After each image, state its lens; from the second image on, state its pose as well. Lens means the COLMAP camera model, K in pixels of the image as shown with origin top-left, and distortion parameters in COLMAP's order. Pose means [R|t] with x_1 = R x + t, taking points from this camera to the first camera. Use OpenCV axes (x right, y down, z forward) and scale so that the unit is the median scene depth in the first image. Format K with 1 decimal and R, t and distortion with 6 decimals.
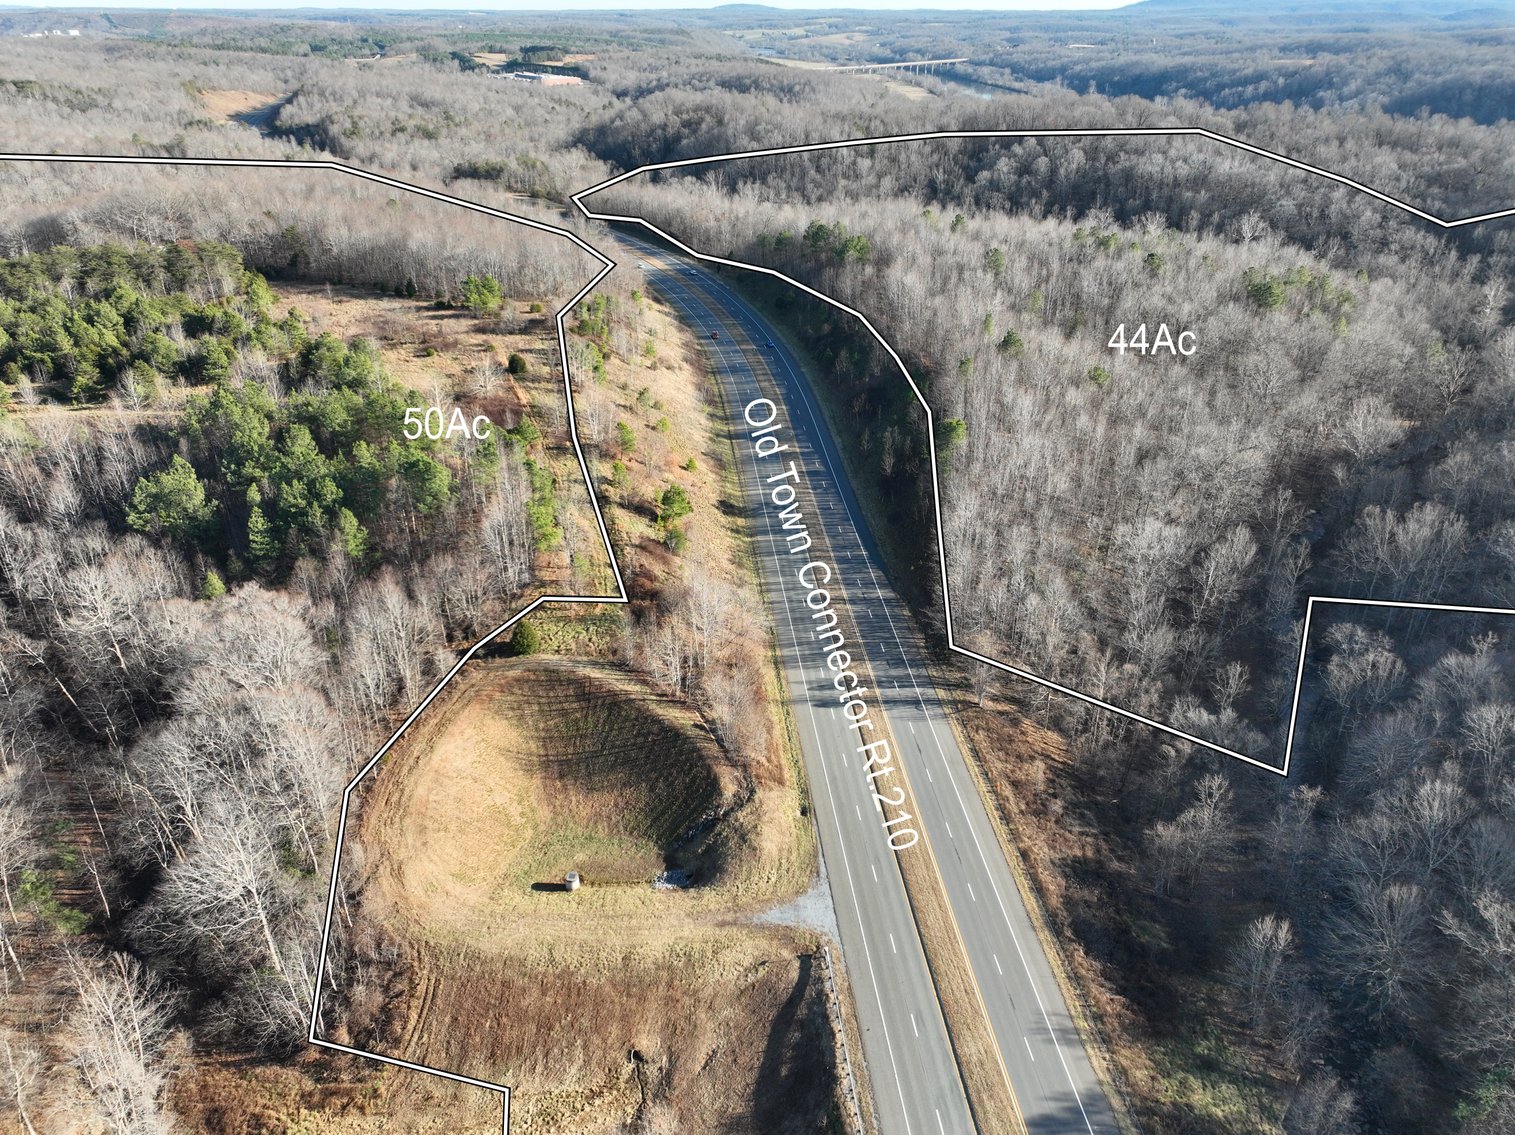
lens RADIAL K [[1058.0, 0, 738.8], [0, 1058.0, 565.4], [0, 0, 1]] dist [-0.006683, 0.025984]
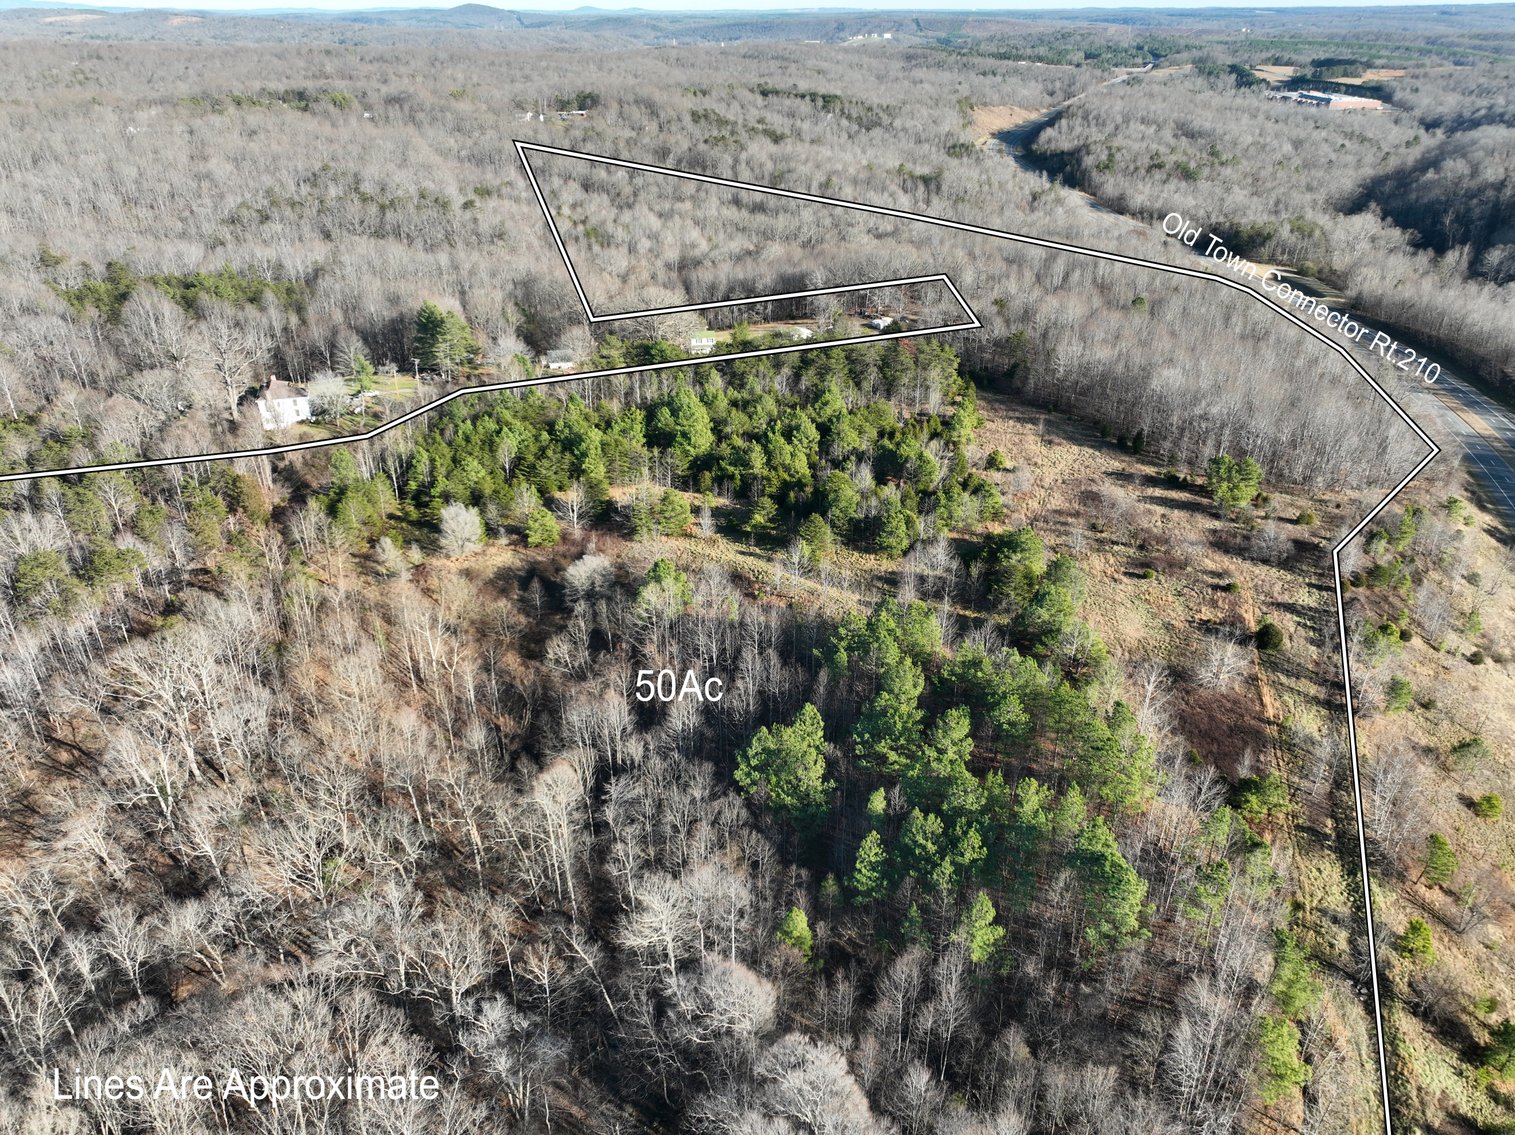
lens RADIAL K [[1029.0, 0, 757.5], [0, 1029.0, 567.5], [0, 0, 1]] dist [0.001802, 0.018016]
pose [[0.812751, 0.279021, -0.511452, -0.084554], [-0.272042, 0.958034, 0.090349, -0.115648], [0.515198, 0.065705, 0.854549, 0.134075]]
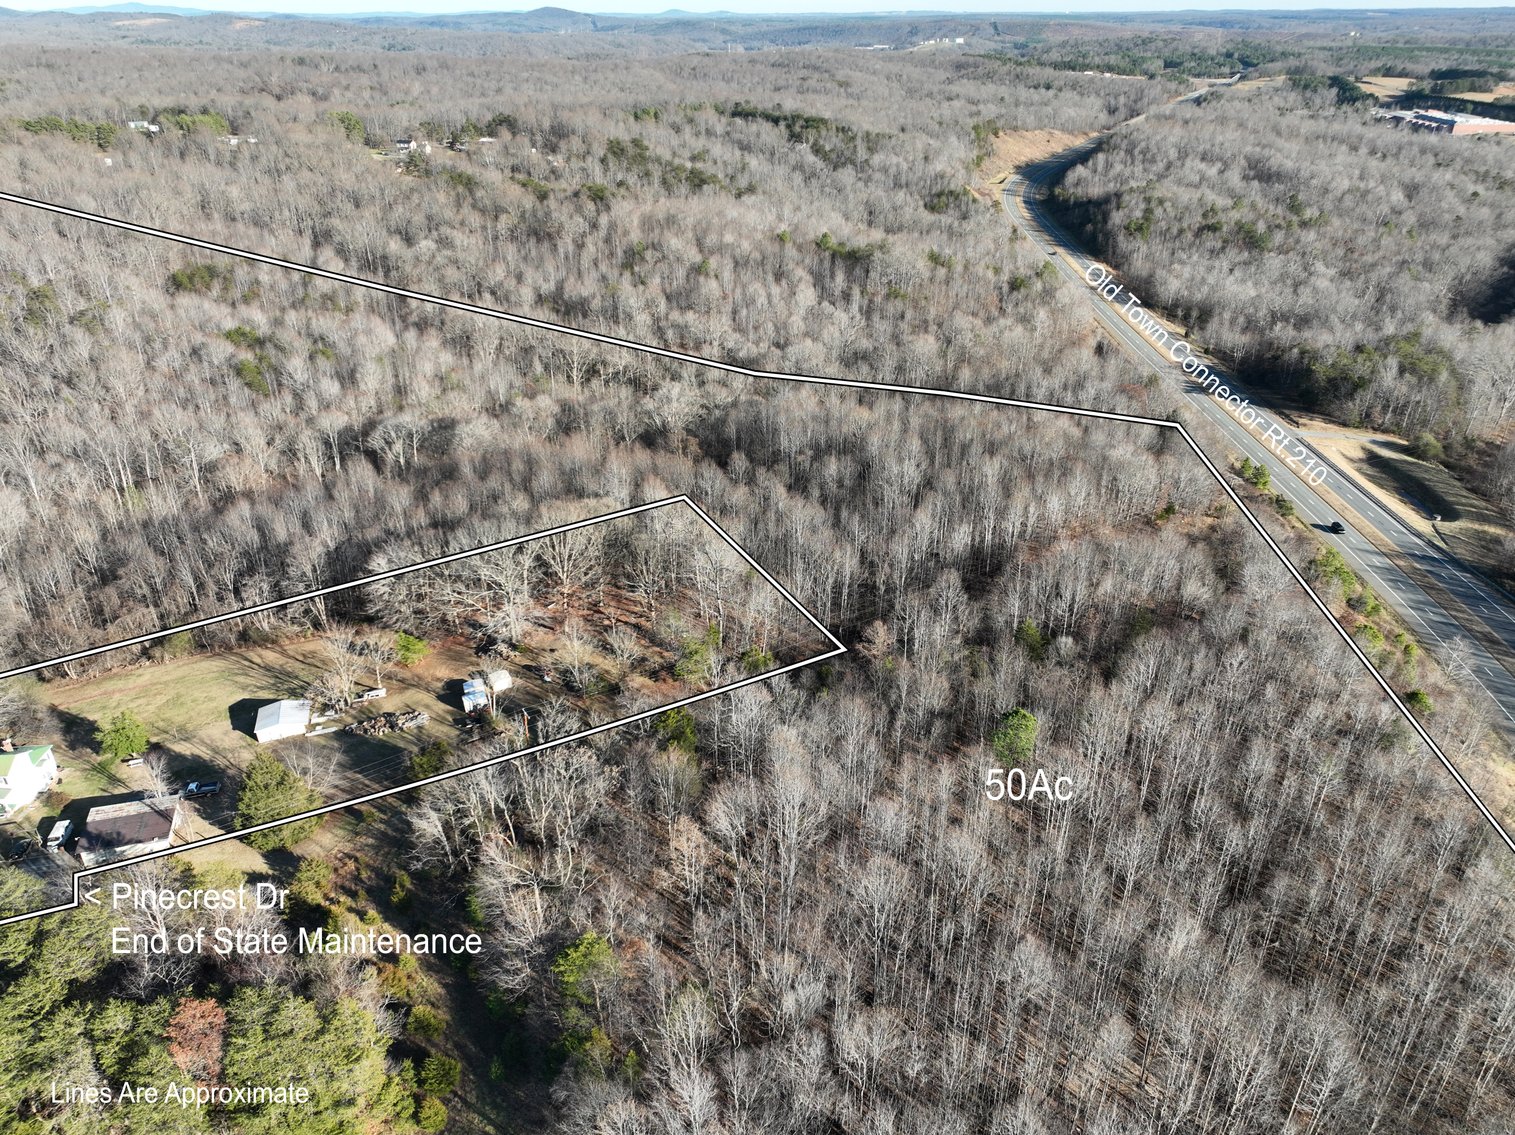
lens RADIAL K [[1029.0, 0, 757.5], [0, 1029.0, 567.5], [0, 0, 1]] dist [0.001802, 0.018016]
pose [[0.765095, 0.307119, -0.565958, -0.192369], [-0.300643, 0.947624, 0.107805, -0.357791], [0.569424, 0.087671, 0.817355, 0.593192]]
